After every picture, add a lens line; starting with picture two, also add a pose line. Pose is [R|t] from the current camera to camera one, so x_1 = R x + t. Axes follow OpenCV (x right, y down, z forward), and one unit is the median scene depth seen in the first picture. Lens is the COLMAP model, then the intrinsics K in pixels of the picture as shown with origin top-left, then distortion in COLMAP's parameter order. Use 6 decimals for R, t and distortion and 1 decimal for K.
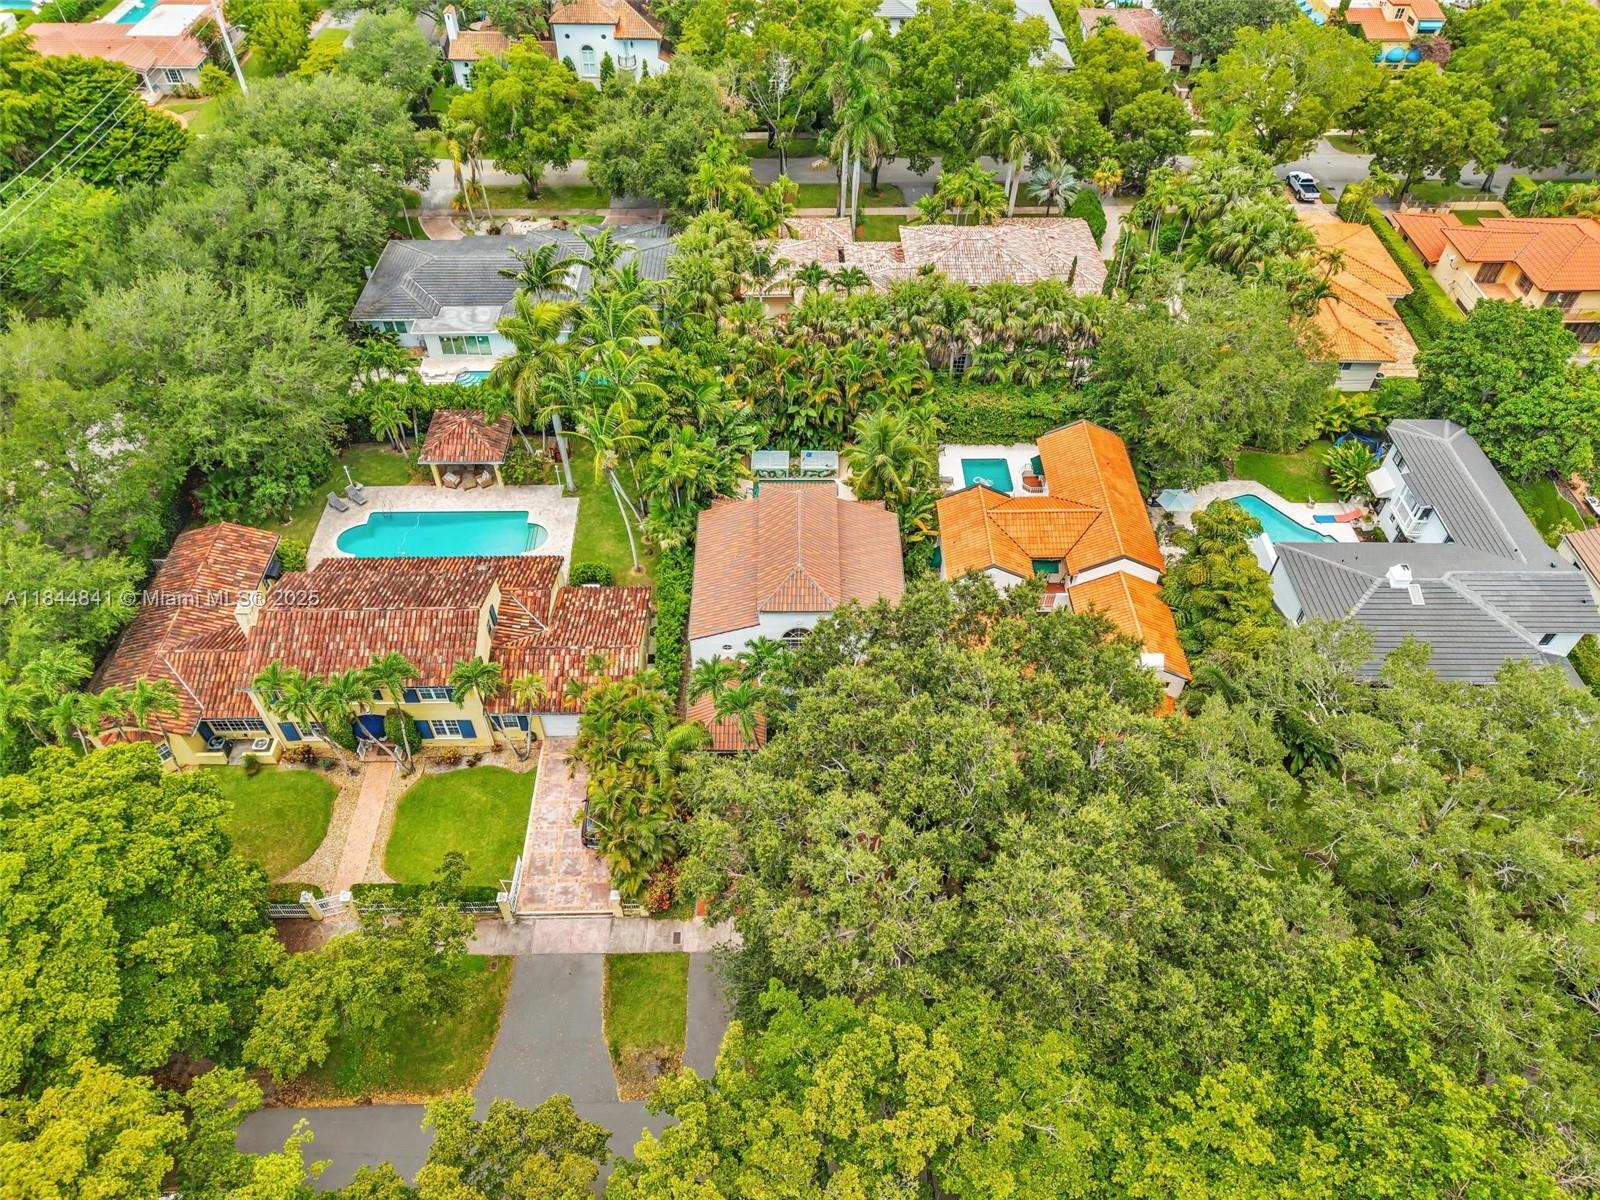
lens RADIAL K [[1098.8, 0, 793.2], [0, 1098.8, 598.5], [0, 0, 1]] dist [-0.020711, 0.006273]
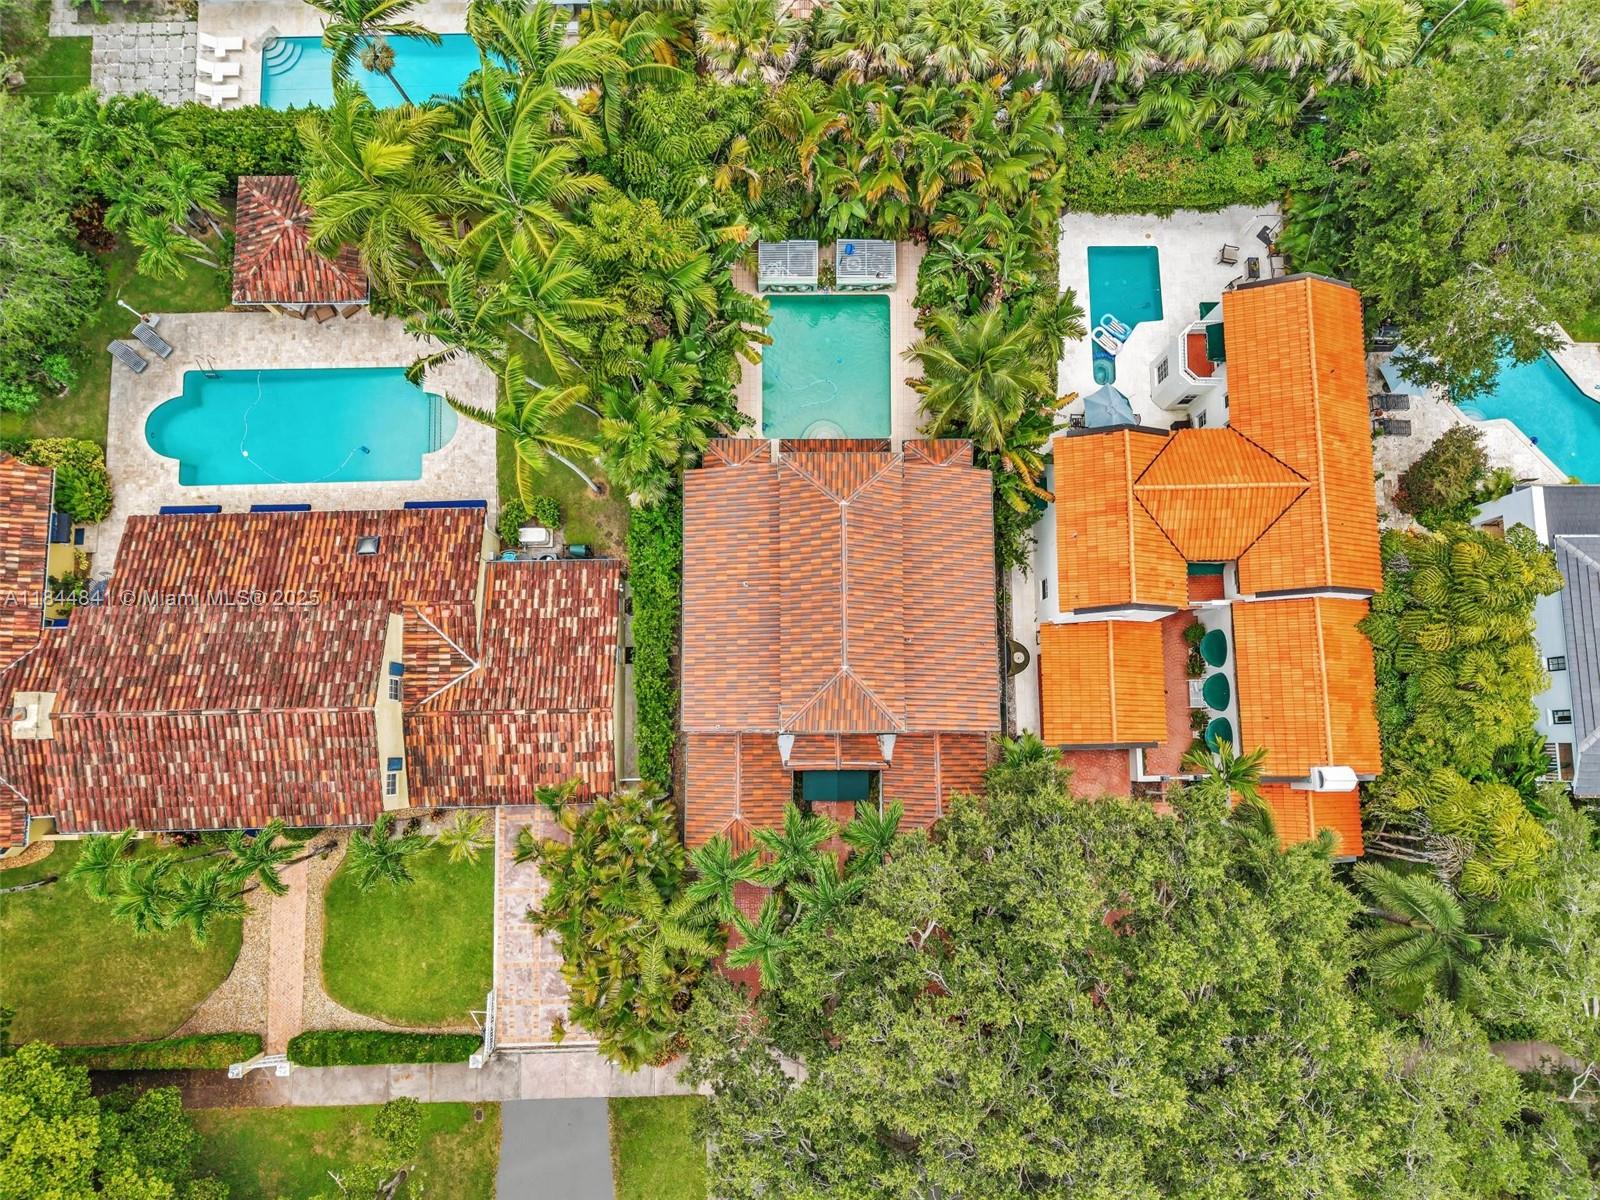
lens RADIAL K [[1098.8, 0, 784.9], [0, 1098.8, 610.7], [0, 0, 1]] dist [-0.020711, 0.006273]
pose [[0.999999, -0.001272, 0.000666, -0.029361], [0.000646, 0.812715, 0.582661, -0.409830], [-0.001282, -0.582660, 0.812715, 0.454854]]
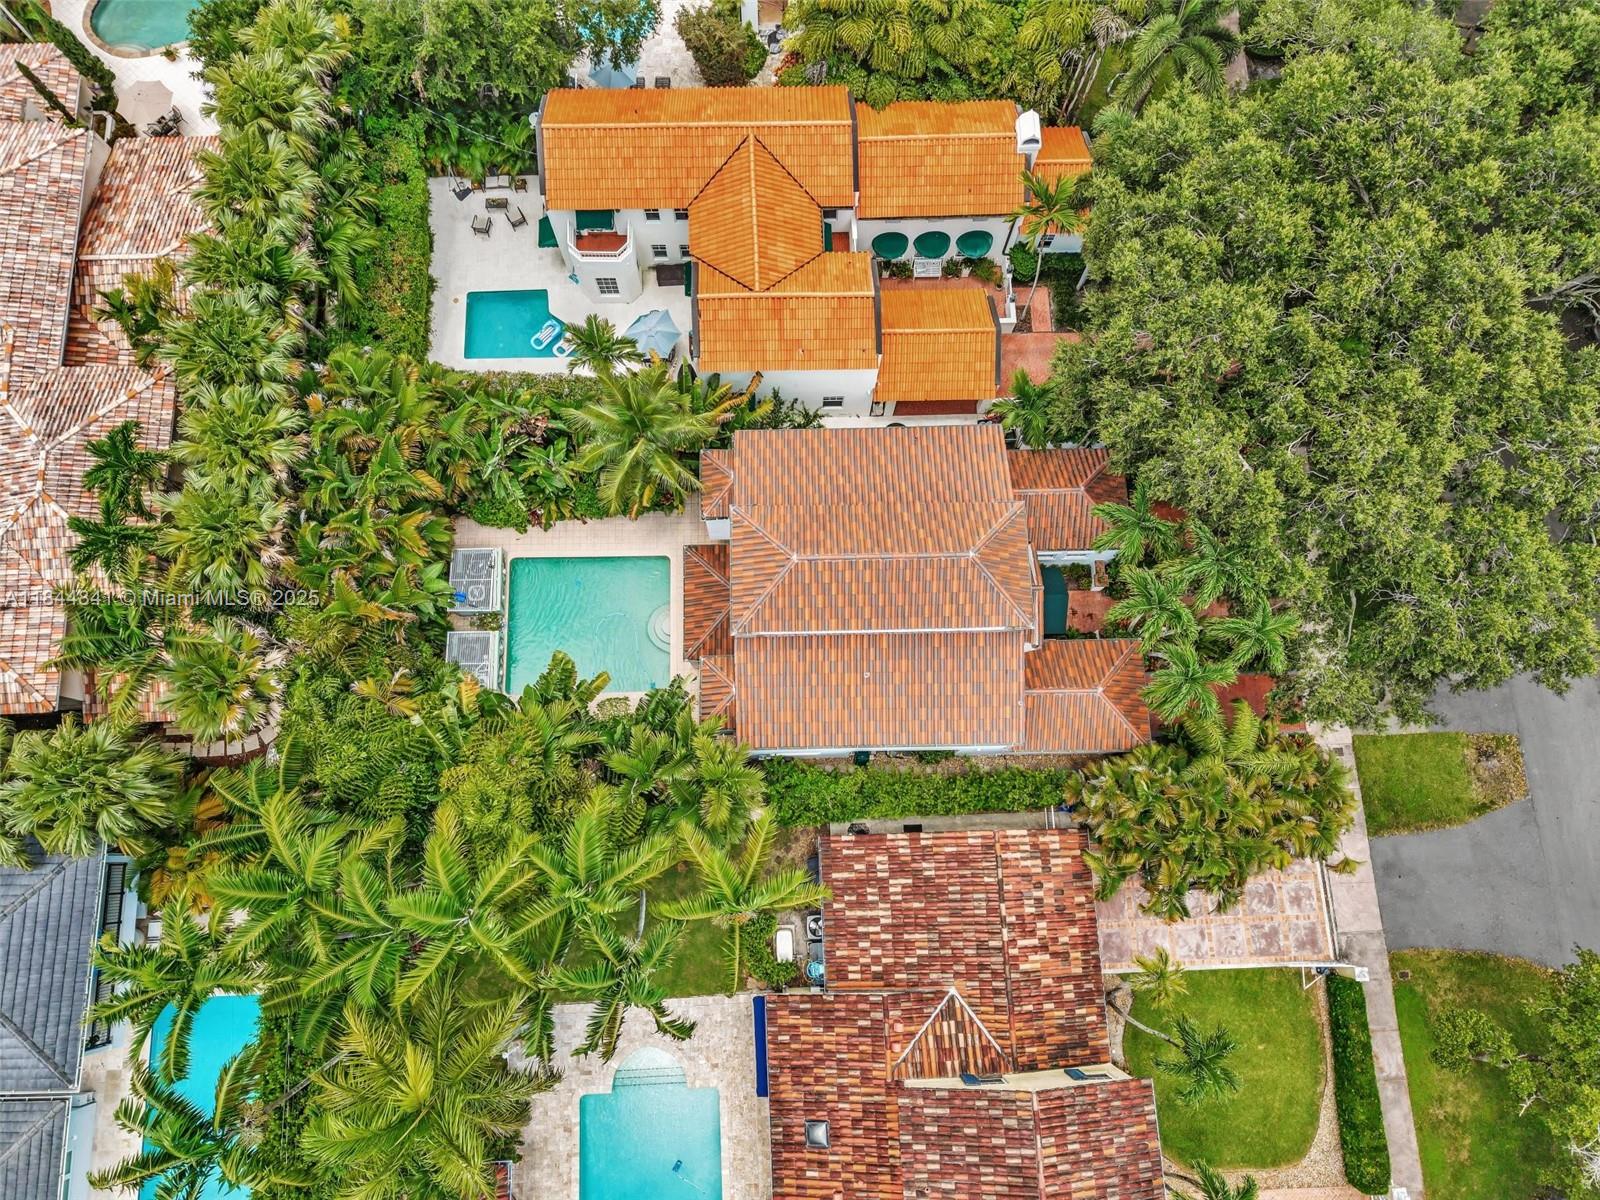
lens RADIAL K [[1098.8, 0, 803.6], [0, 1098.8, 594.5], [0, 0, 1]] dist [-0.020711, 0.006273]
pose [[-0.020363, -0.974464, 0.223617, -0.144543], [0.719688, 0.140967, 0.679836, -0.487047], [-0.693999, 0.174778, 0.698440, 0.590743]]
